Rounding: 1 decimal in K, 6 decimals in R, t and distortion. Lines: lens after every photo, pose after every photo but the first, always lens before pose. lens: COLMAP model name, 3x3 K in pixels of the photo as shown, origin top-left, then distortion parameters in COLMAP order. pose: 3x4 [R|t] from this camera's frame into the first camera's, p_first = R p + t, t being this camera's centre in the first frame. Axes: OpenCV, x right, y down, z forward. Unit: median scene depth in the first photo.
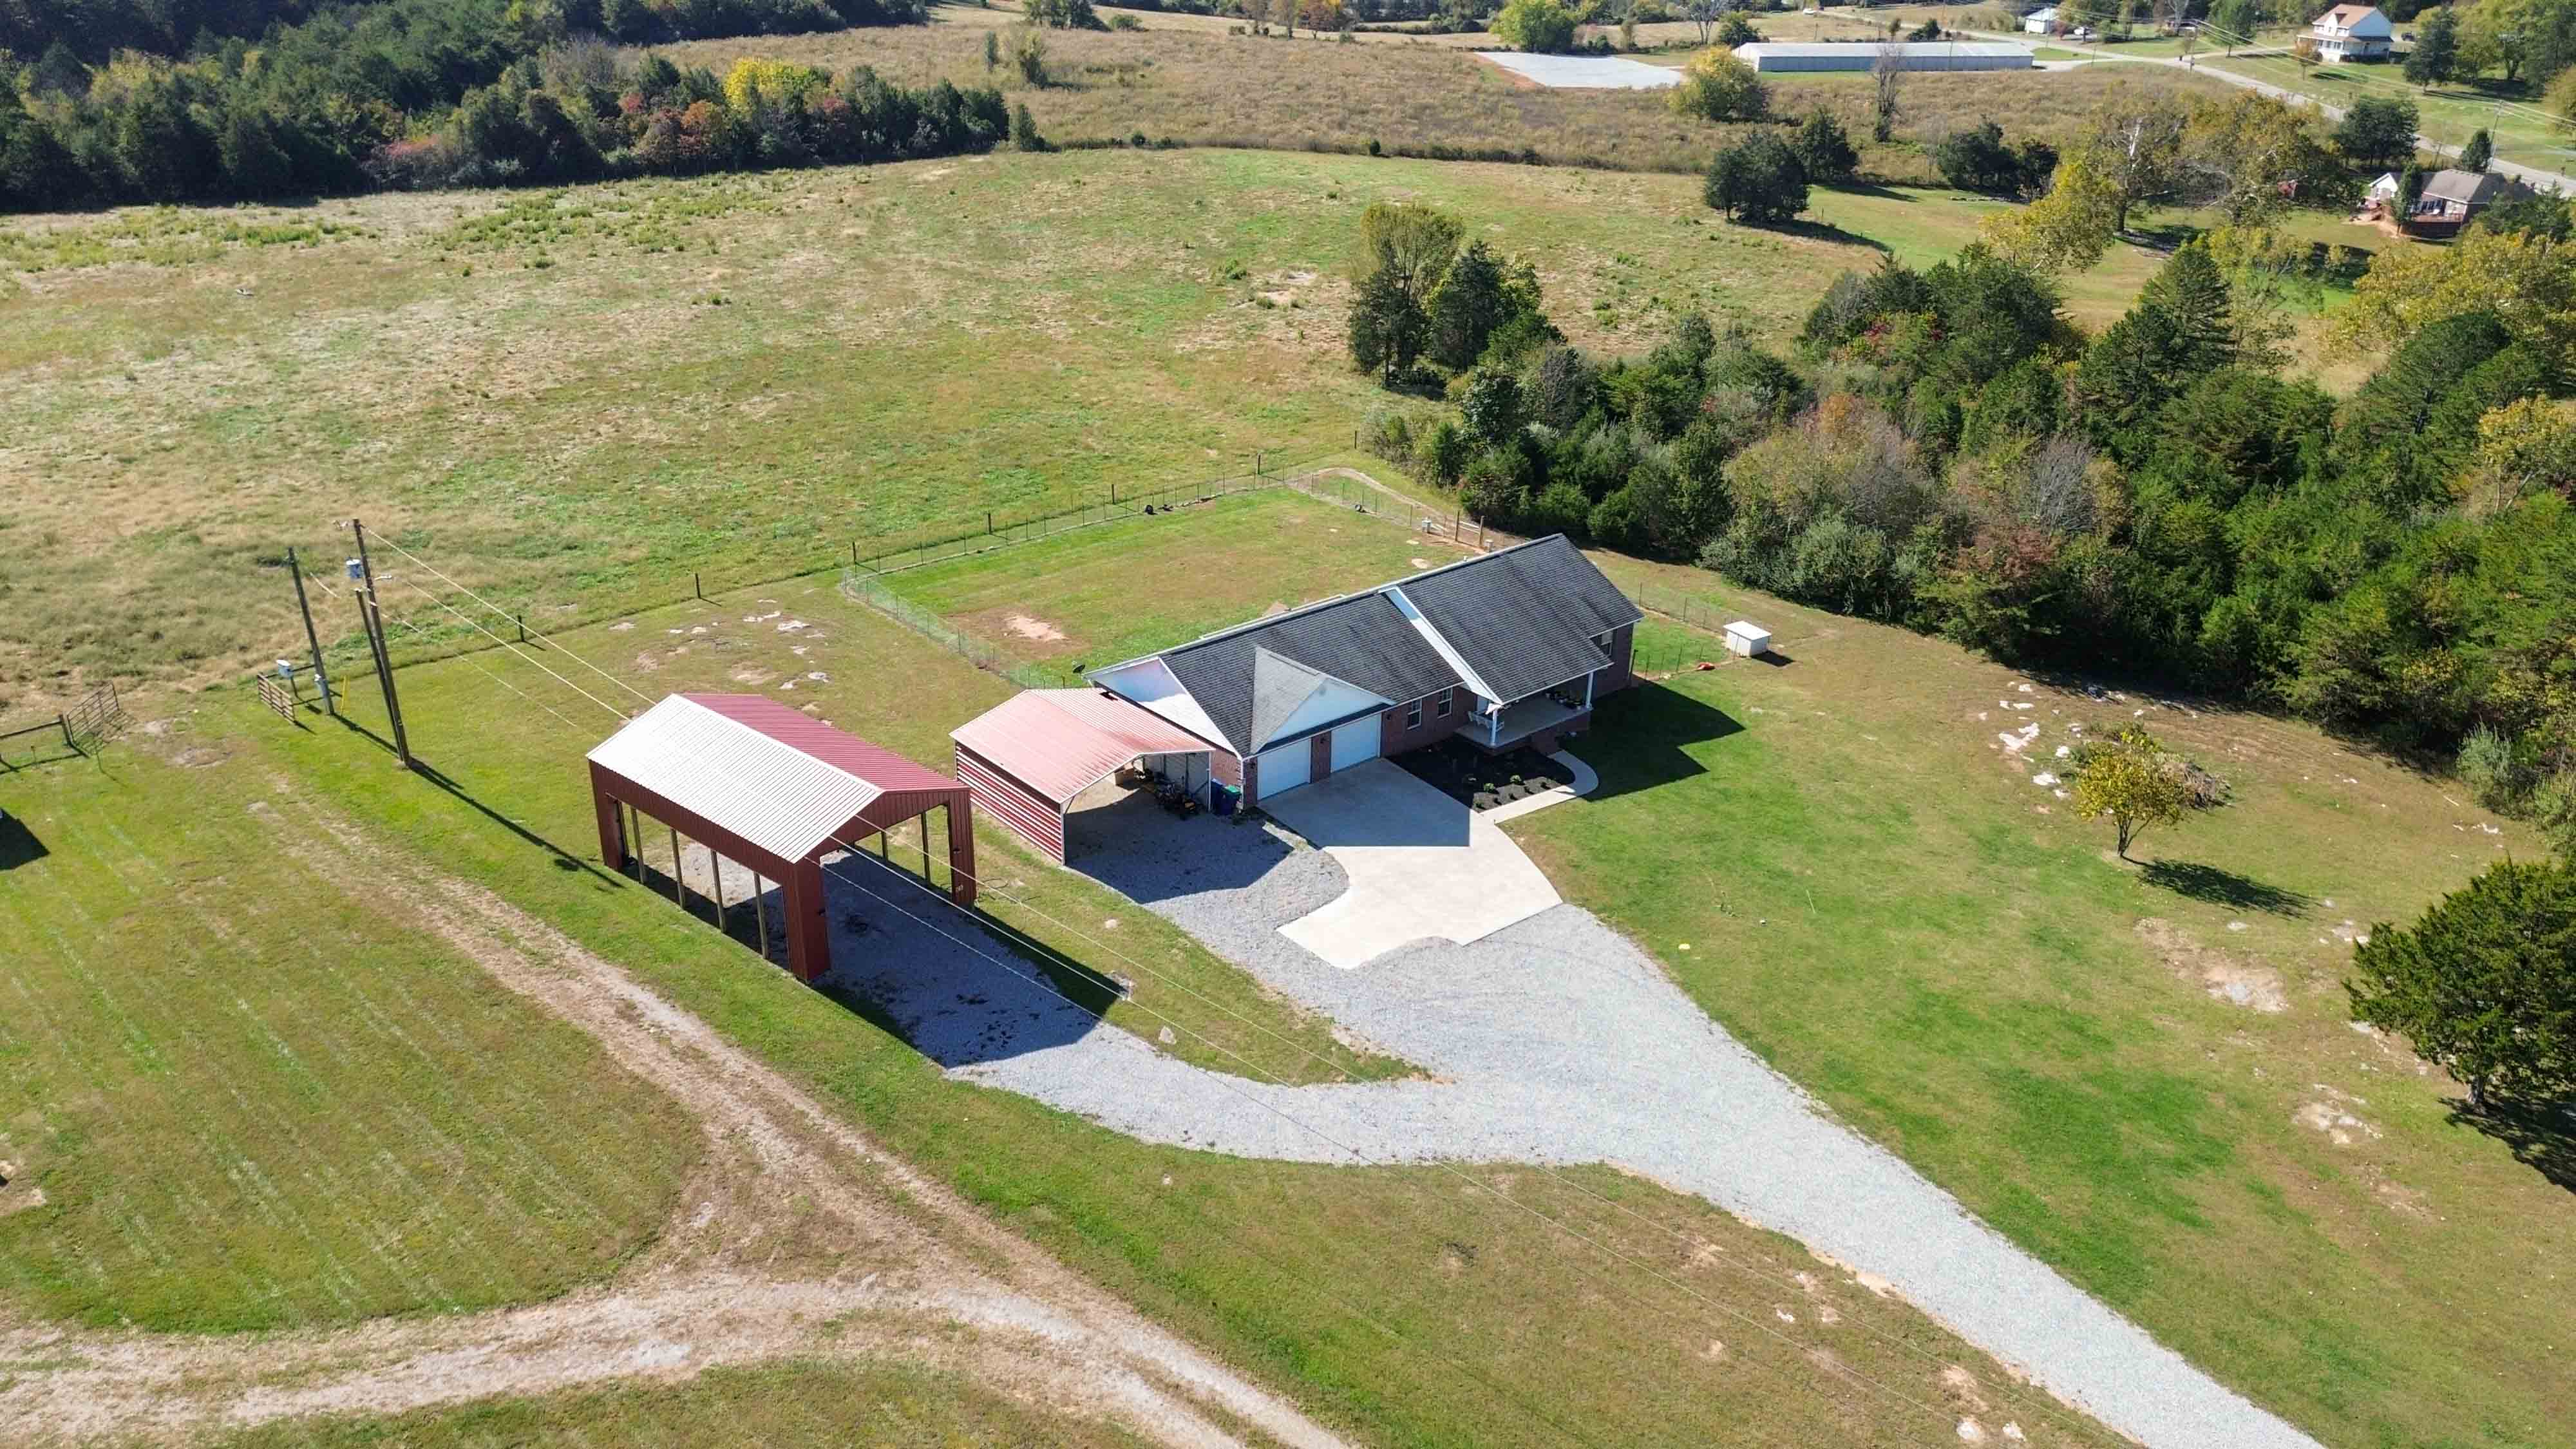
lens RADIAL K [[1818.2, 0, 1288.0], [0, 1818.2, 724.5], [0, 0, 1]] dist [0.070015, -0.064770]
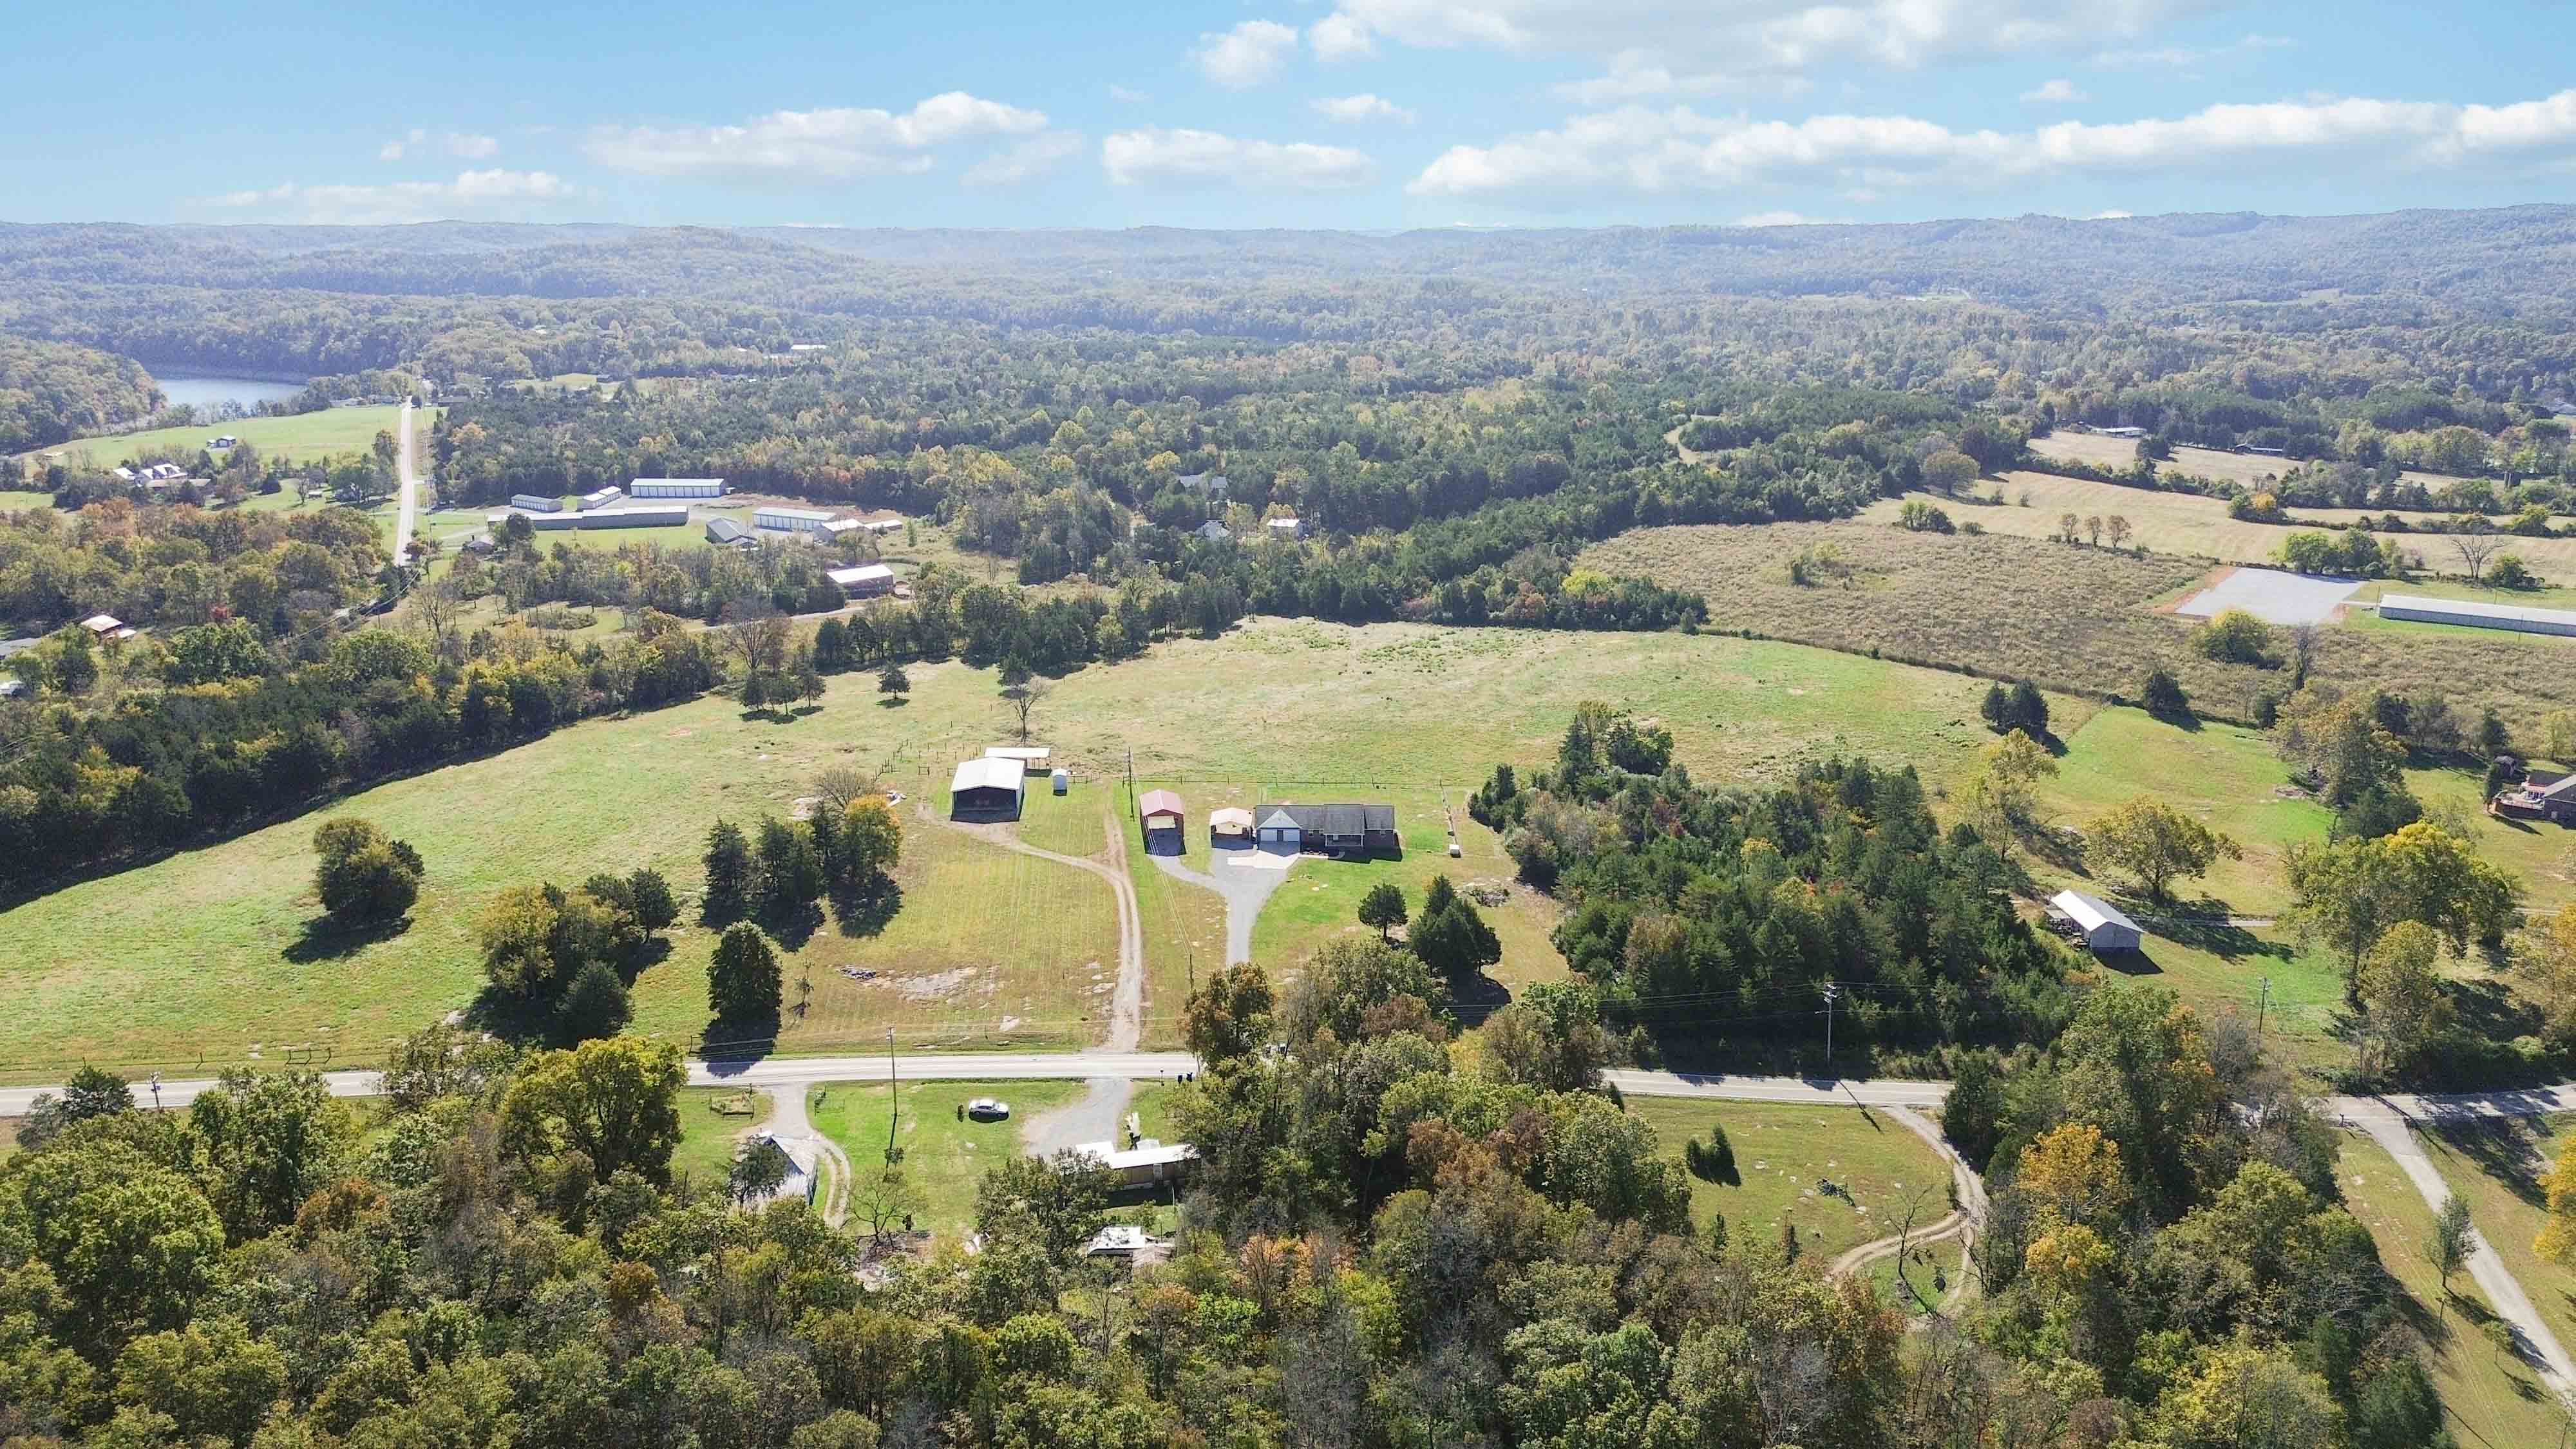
lens RADIAL K [[1810.4, 0, 1292.3], [0, 1810.4, 716.8], [0, 0, 1]] dist [0.107509, -0.124246]
pose [[0.741678, 0.153558, -0.652942, 2.733932], [-0.262795, 0.962144, -0.072234, 0.047764], [0.617132, 0.225164, 0.753955, -2.225980]]
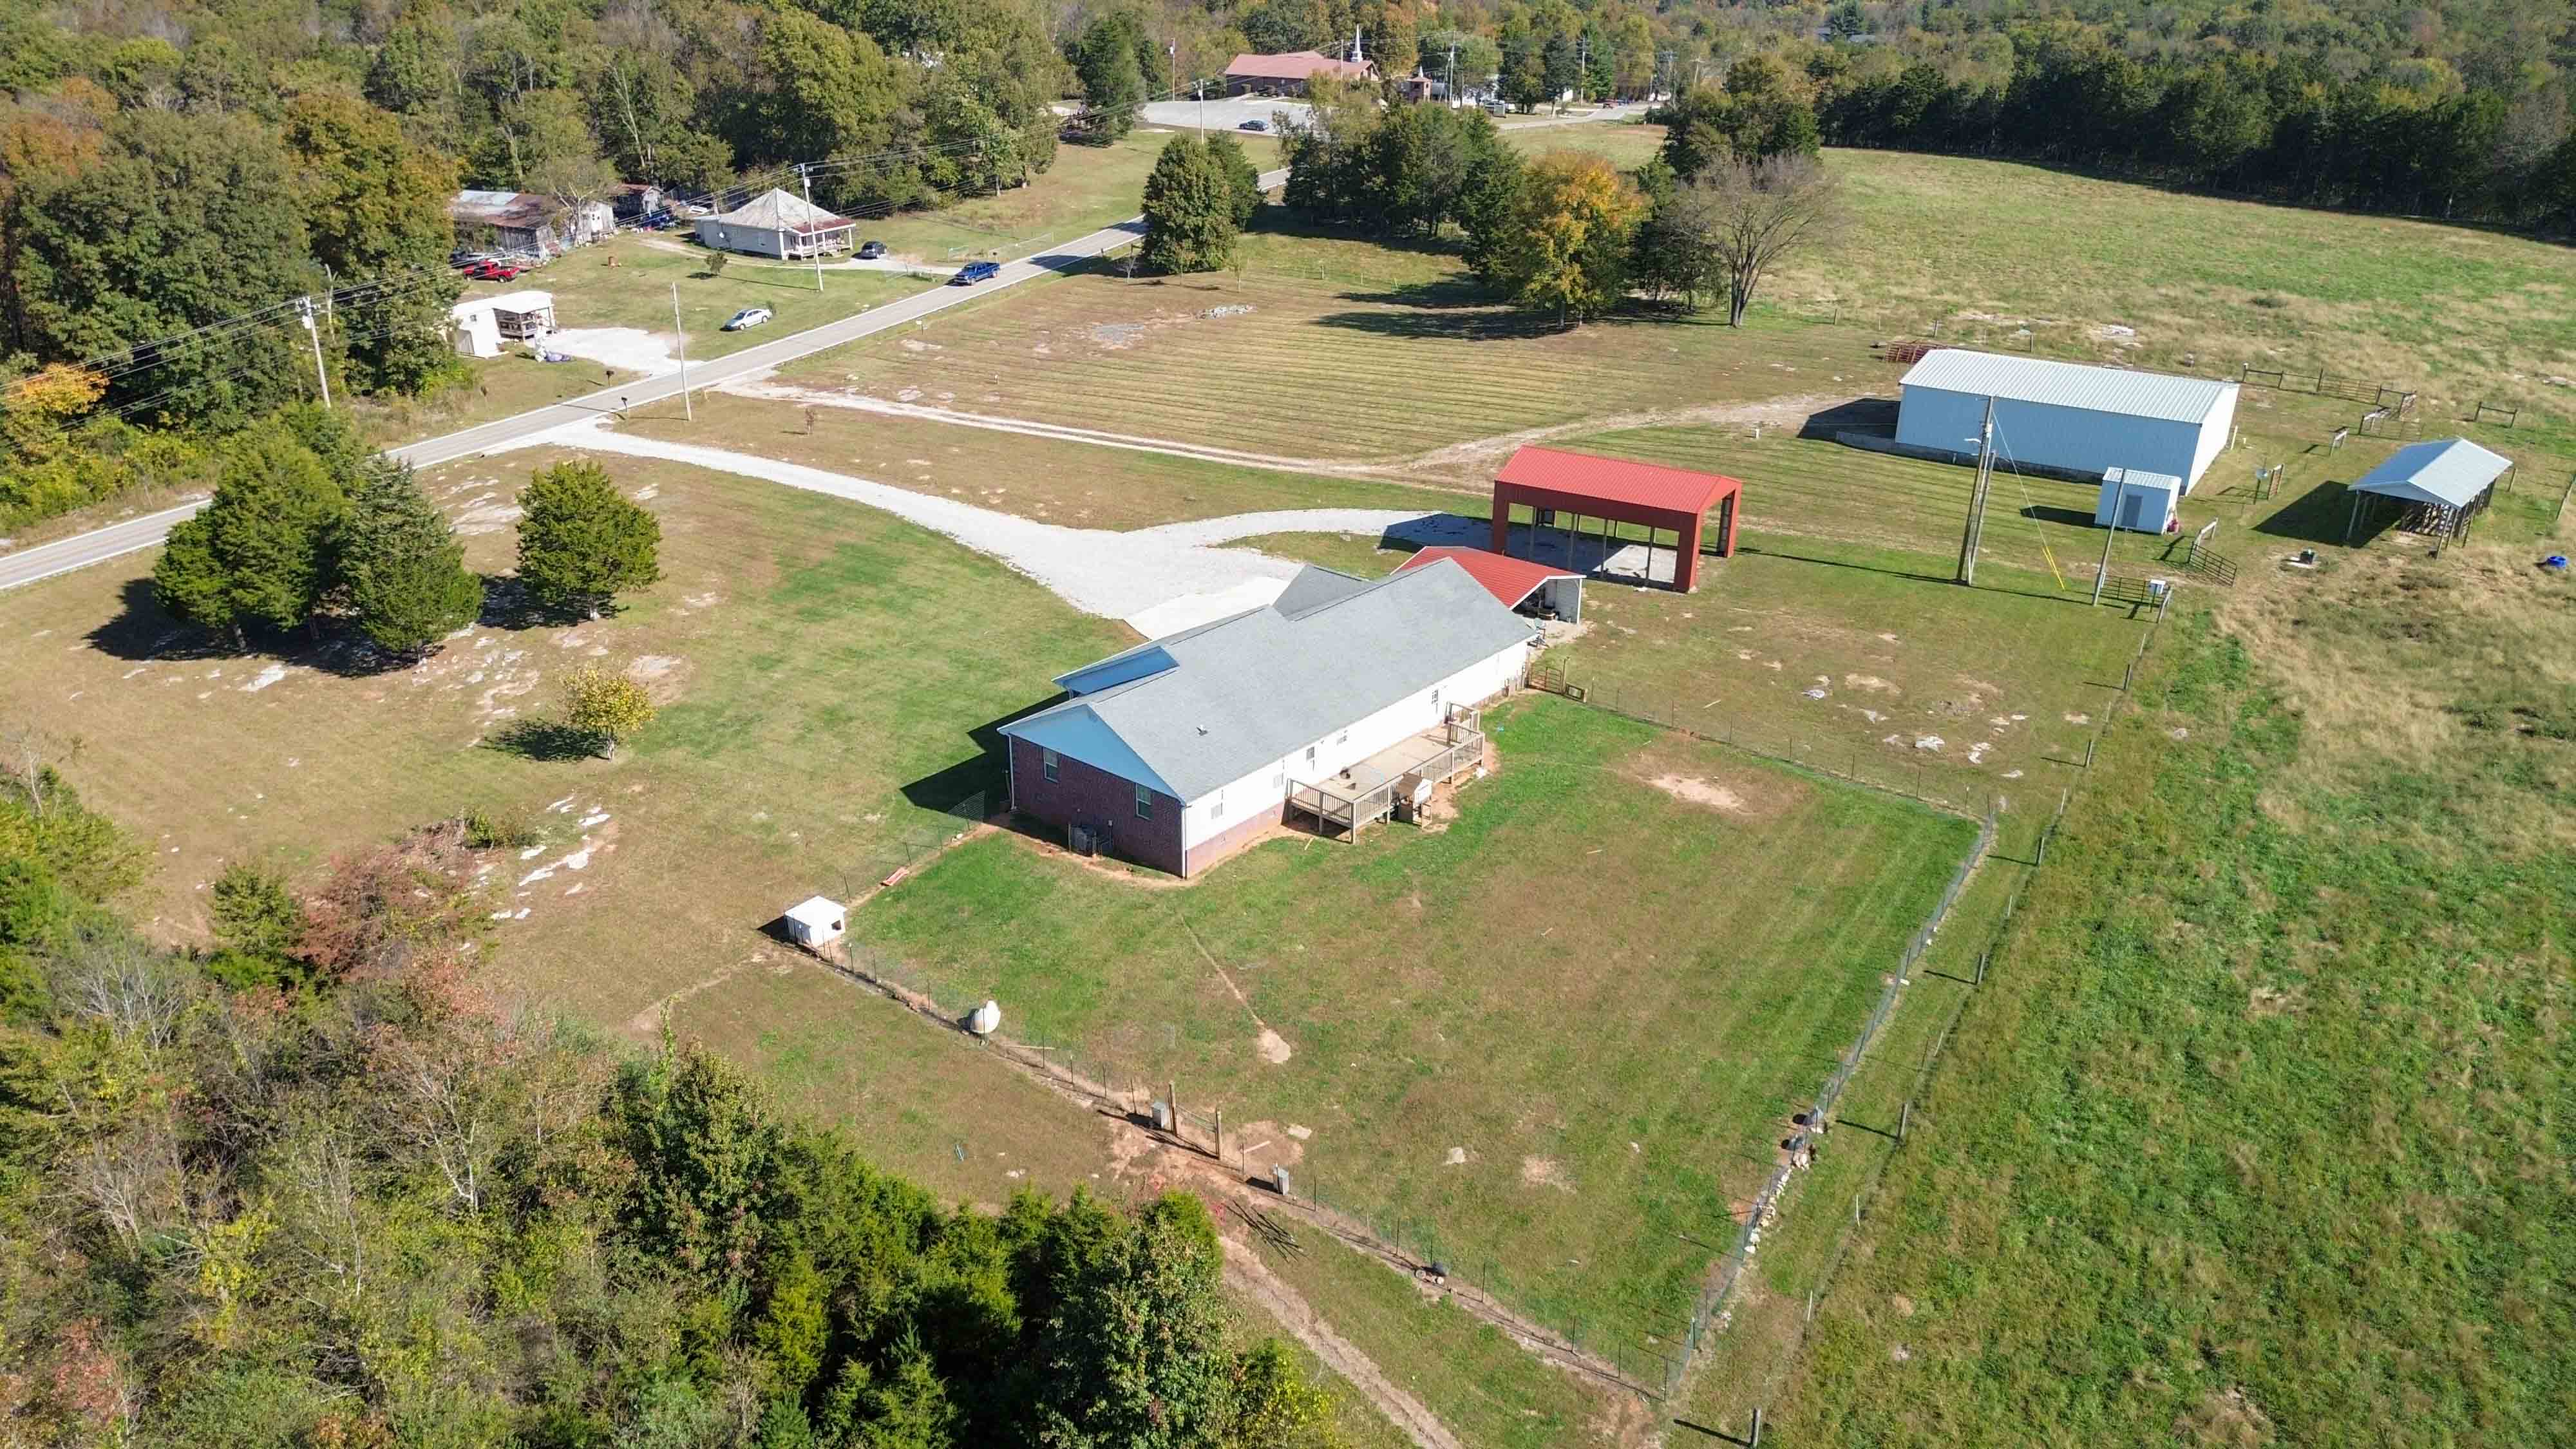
lens RADIAL K [[1818.2, 0, 1288.0], [0, 1818.2, 724.5], [0, 0, 1]] dist [0.070015, -0.064770]
pose [[-0.988681, 0.034358, -0.146049, 0.209052], [-0.085617, 0.670179, 0.737244, -0.822857], [0.123209, 0.741404, -0.659652, 1.809152]]
